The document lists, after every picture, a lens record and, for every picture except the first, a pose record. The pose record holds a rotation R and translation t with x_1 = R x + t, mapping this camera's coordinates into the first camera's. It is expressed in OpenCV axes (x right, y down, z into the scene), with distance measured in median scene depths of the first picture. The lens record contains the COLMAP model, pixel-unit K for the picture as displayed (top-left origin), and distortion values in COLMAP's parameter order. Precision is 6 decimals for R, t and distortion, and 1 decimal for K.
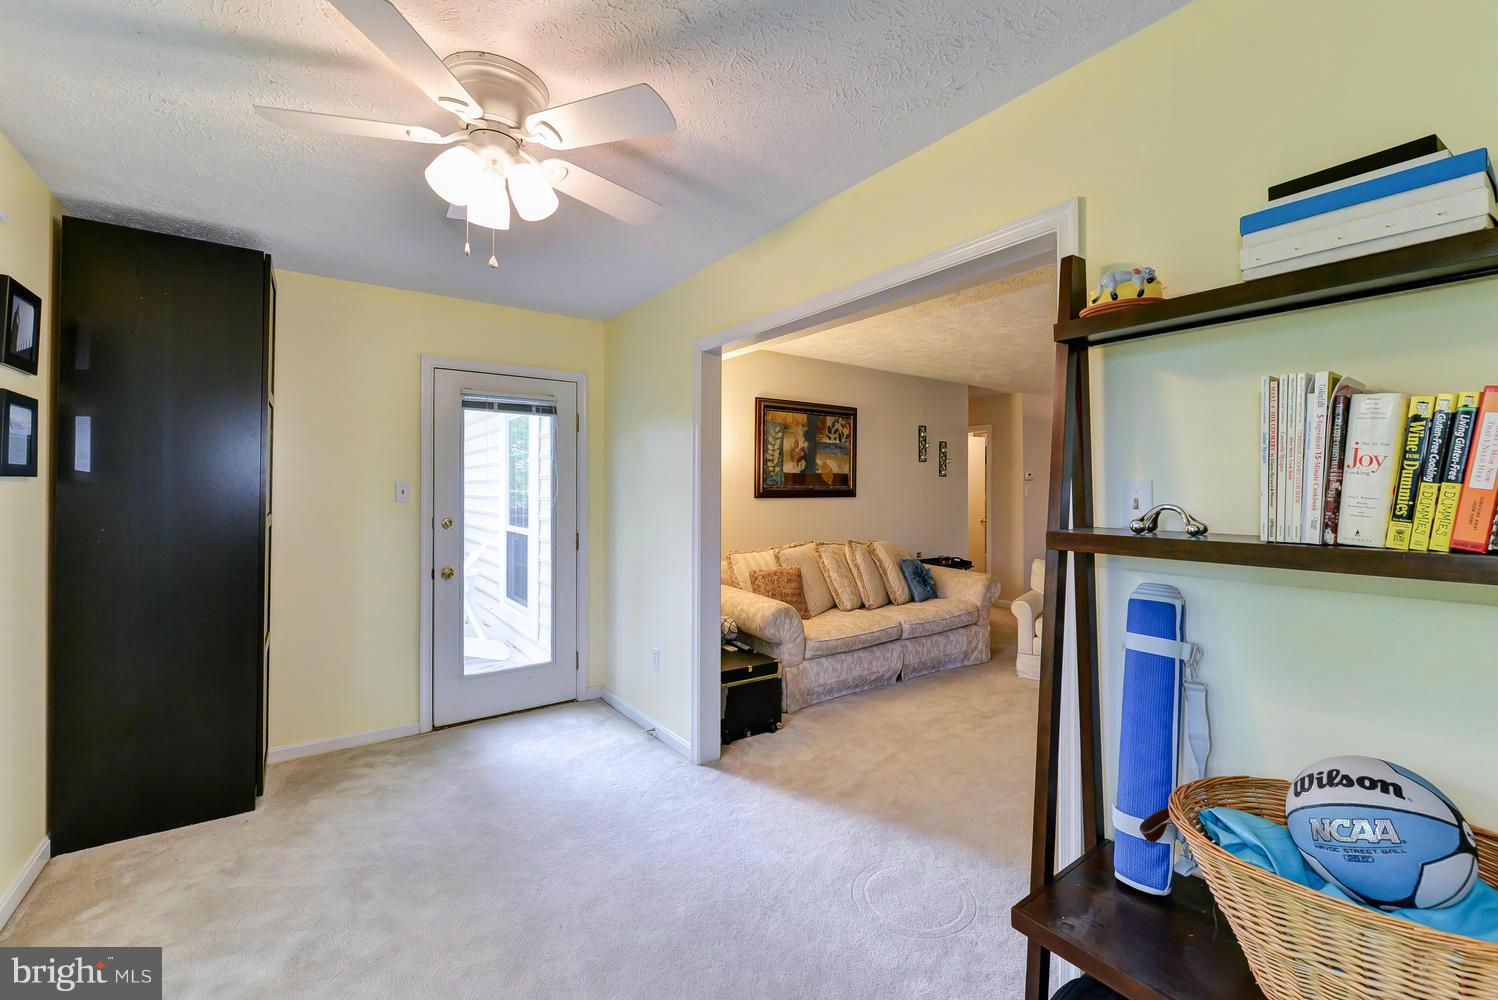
lens RADIAL K [[619.9, 0, 766.8], [0, 619.9, 490.4], [0, 0, 1]] dist [-0.002582, -0.000385]
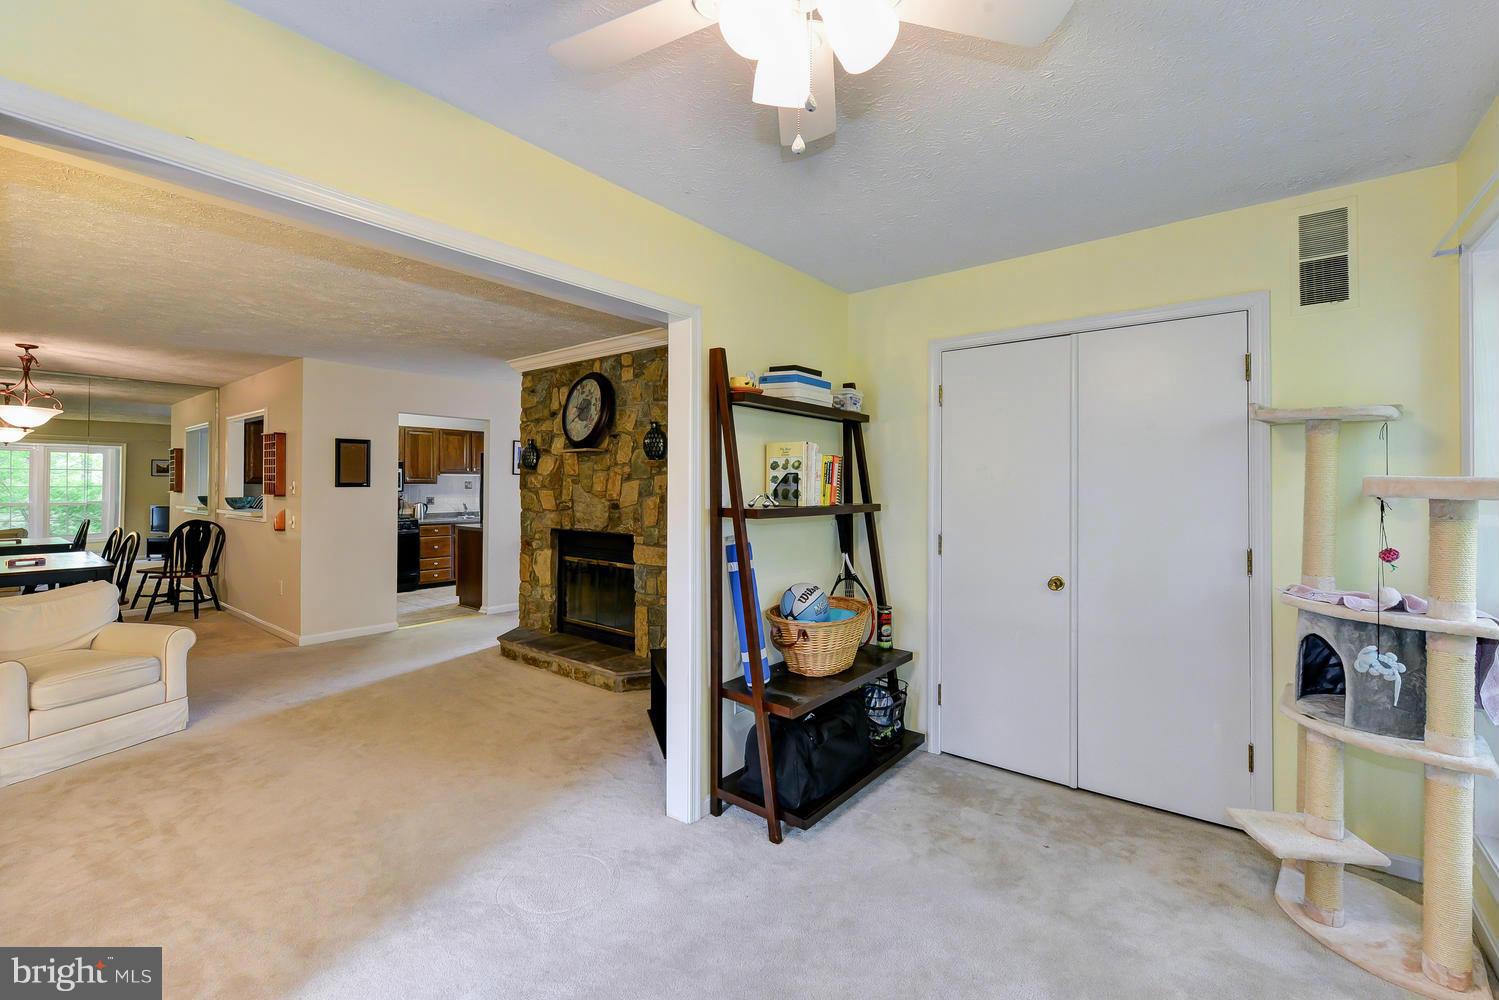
lens RADIAL K [[638.0, 0, 748.2], [0, 638.0, 479.6], [0, 0, 1]] dist [0.000325, 0.000001]
pose [[-0.251847, 0.008141, 0.967733, -0.367680], [-0.001927, 0.999958, -0.008914, -0.000228], [-0.967765, -0.004110, -0.251821, 0.410509]]
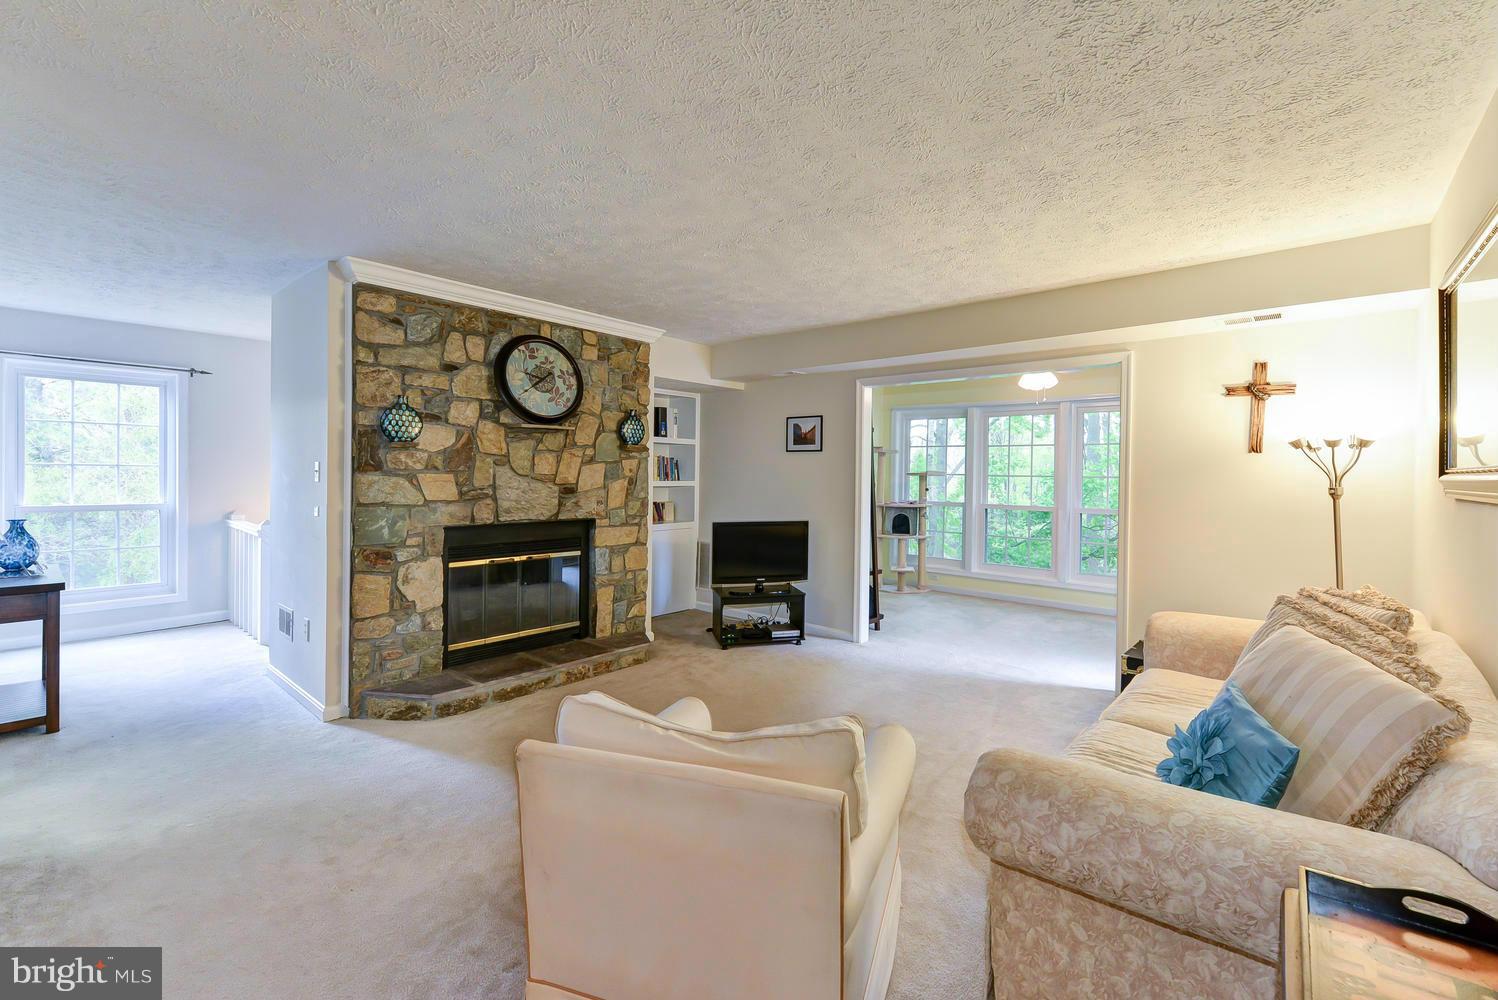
lens RADIAL K [[638.0, 0, 788.6], [0, 638.0, 478.0], [0, 0, 1]] dist [-0.000713, -0.000052]
pose [[-0.969832, -0.010785, -0.243536, 0.550303], [-0.013771, 0.999849, 0.010561, 0.000545], [0.243386, 0.013596, -0.969834, 1.316569]]
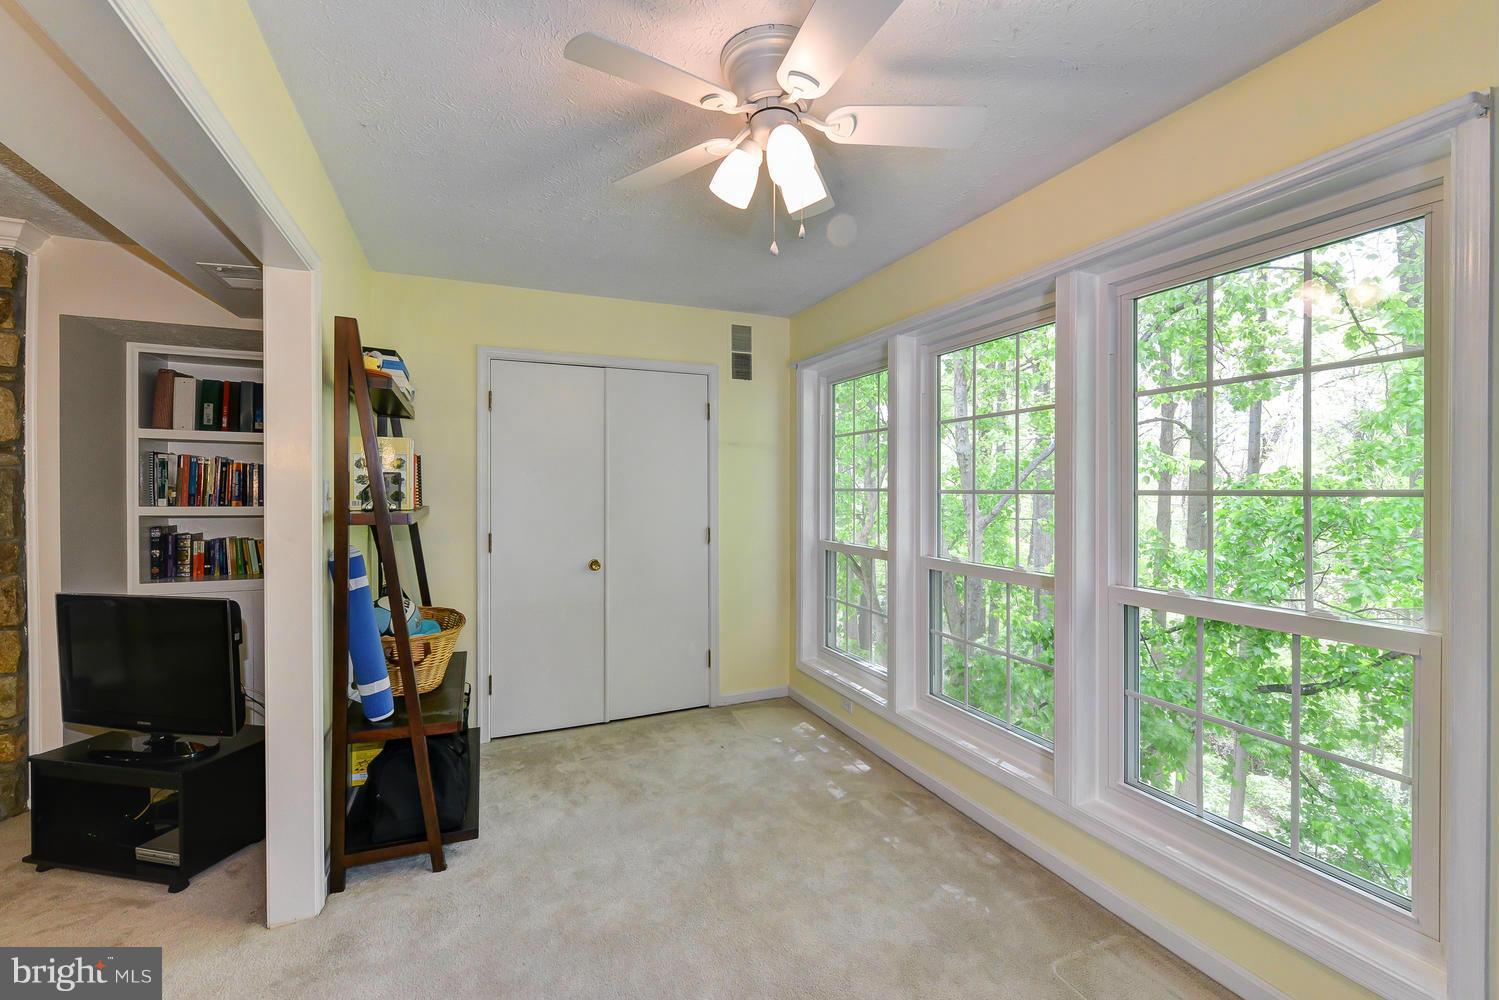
lens RADIAL K [[620.3, 0, 767.3], [0, 620.3, 490.4], [0, 0, 1]] dist [-0.002582, -0.000385]
pose [[-0.973903, -0.000627, 0.226964, -0.217934], [0.000186, 0.999994, 0.003562, 0.001362], [-0.226965, 0.003511, -0.973897, 0.650476]]
